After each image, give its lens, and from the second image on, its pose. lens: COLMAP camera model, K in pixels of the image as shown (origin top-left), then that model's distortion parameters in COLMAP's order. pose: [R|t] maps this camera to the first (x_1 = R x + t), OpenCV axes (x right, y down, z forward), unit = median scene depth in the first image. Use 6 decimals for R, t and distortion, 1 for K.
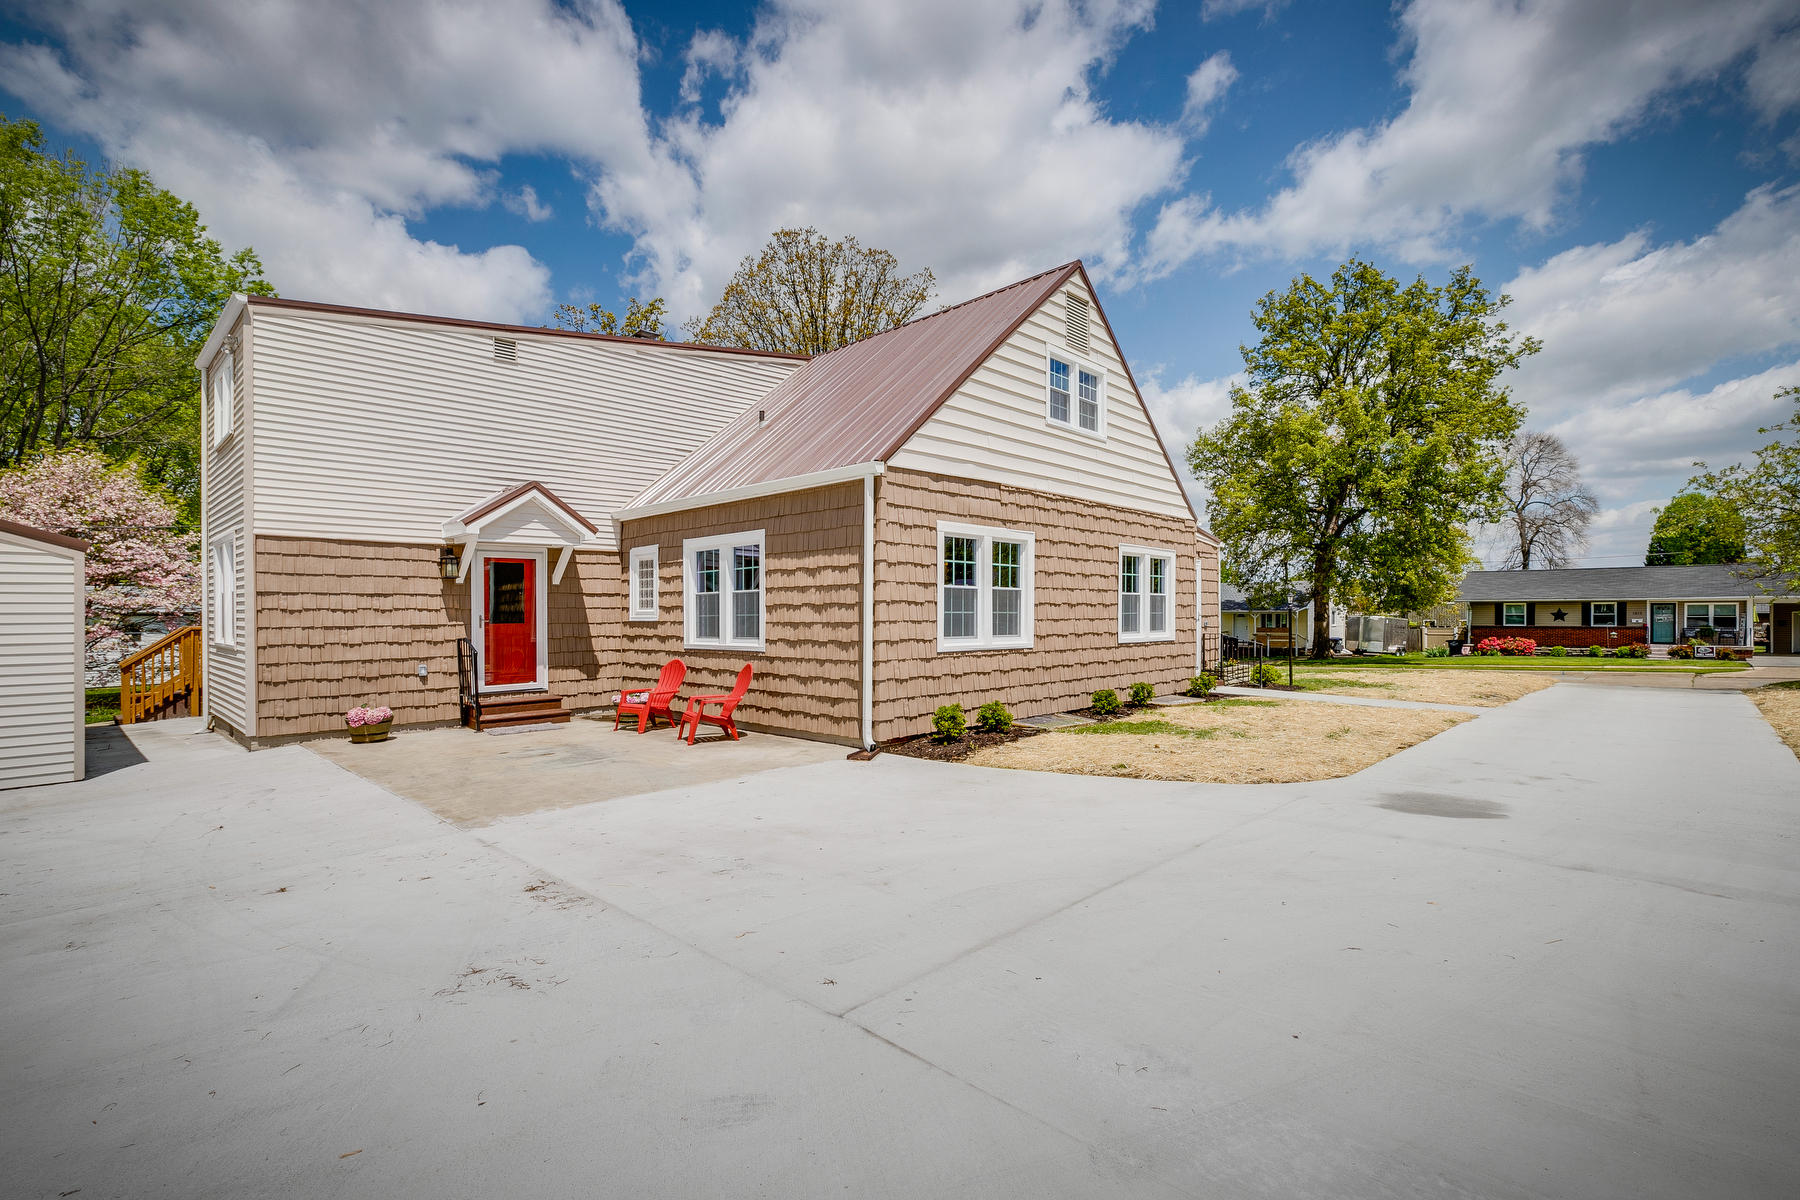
lens RADIAL K [[811.7, 0, 904.0], [0, 811.7, 605.7], [0, 0, 1]] dist [0.000809, -0.000158]
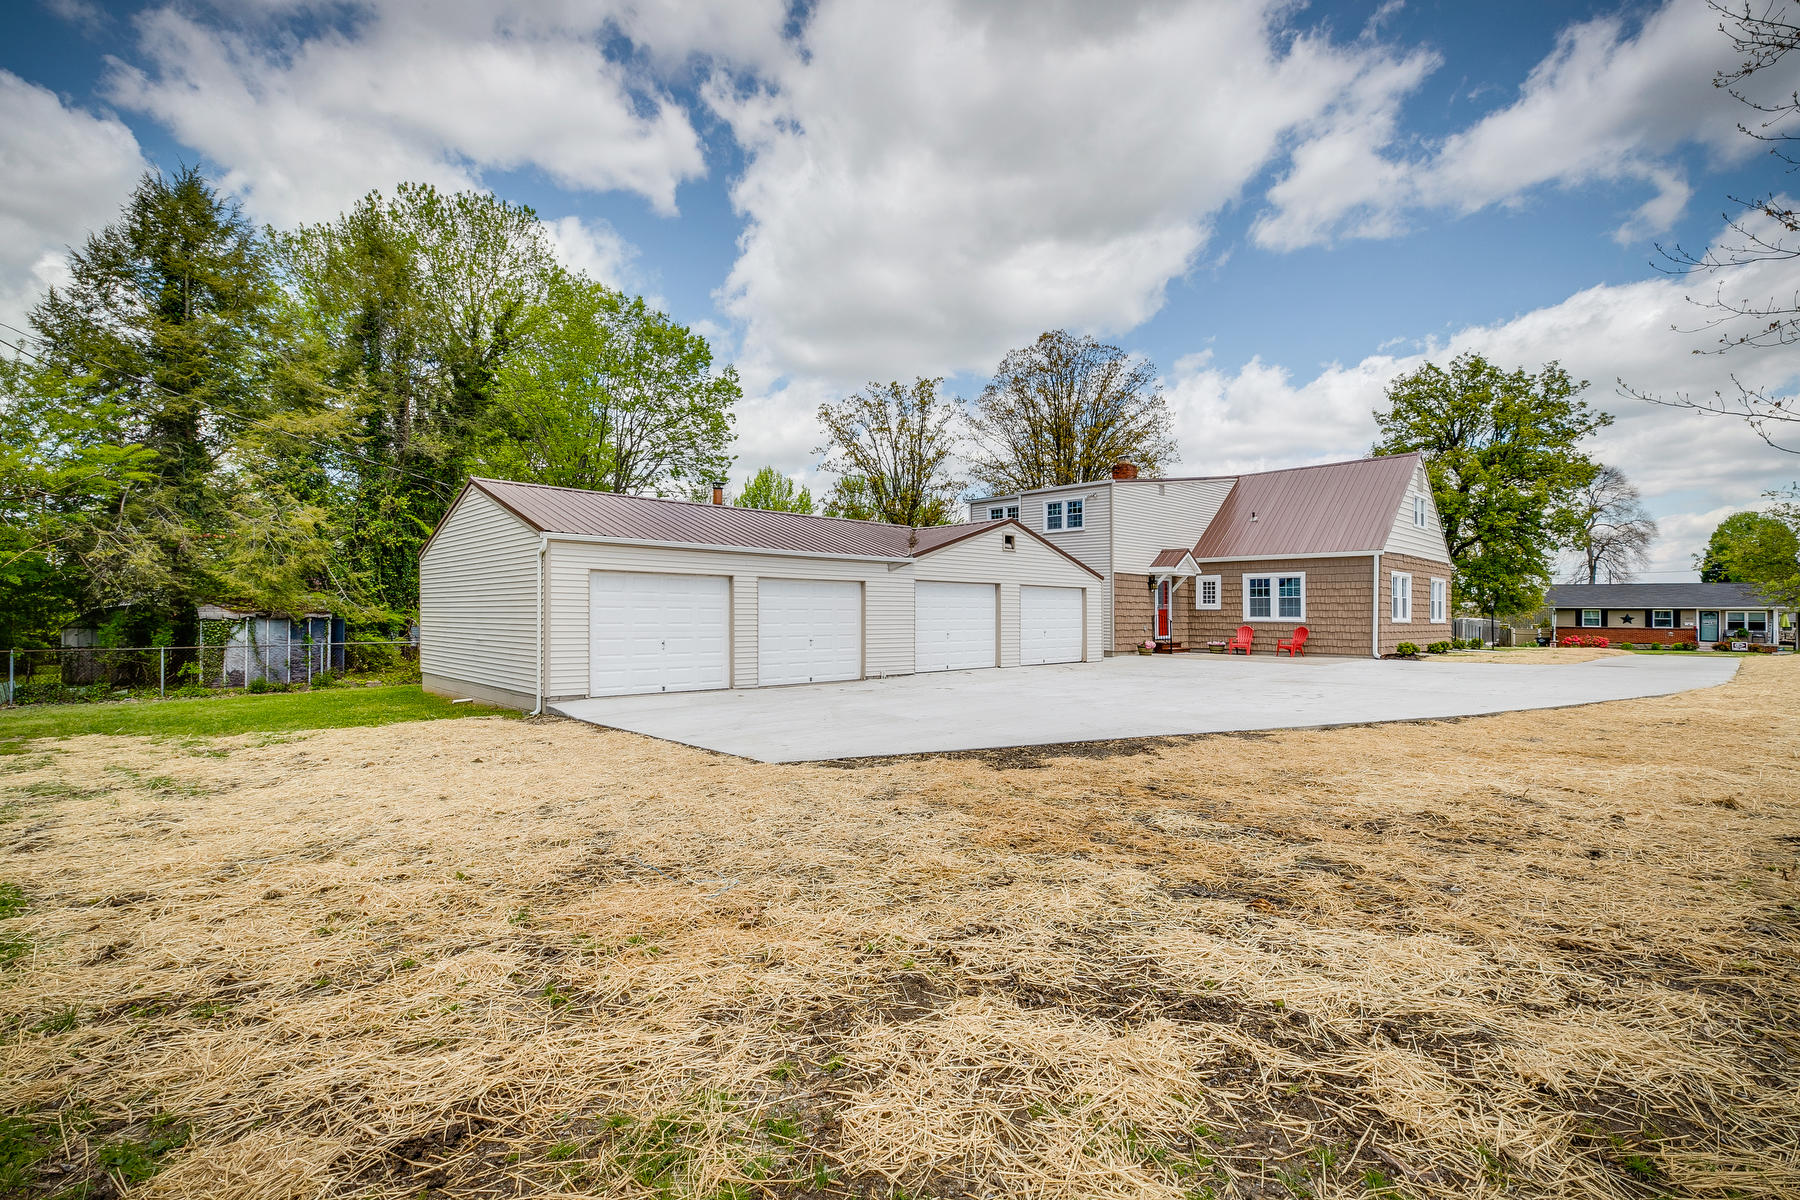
lens RADIAL K [[806.5, 0, 905.7], [0, 806.5, 586.6], [0, 0, 1]] dist [0.002150, 0.000333]
pose [[0.999092, 0.013155, -0.040520, -1.158842], [-0.014100, 0.999633, -0.023139, 0.021459], [0.040201, 0.023689, 0.998911, -1.335176]]
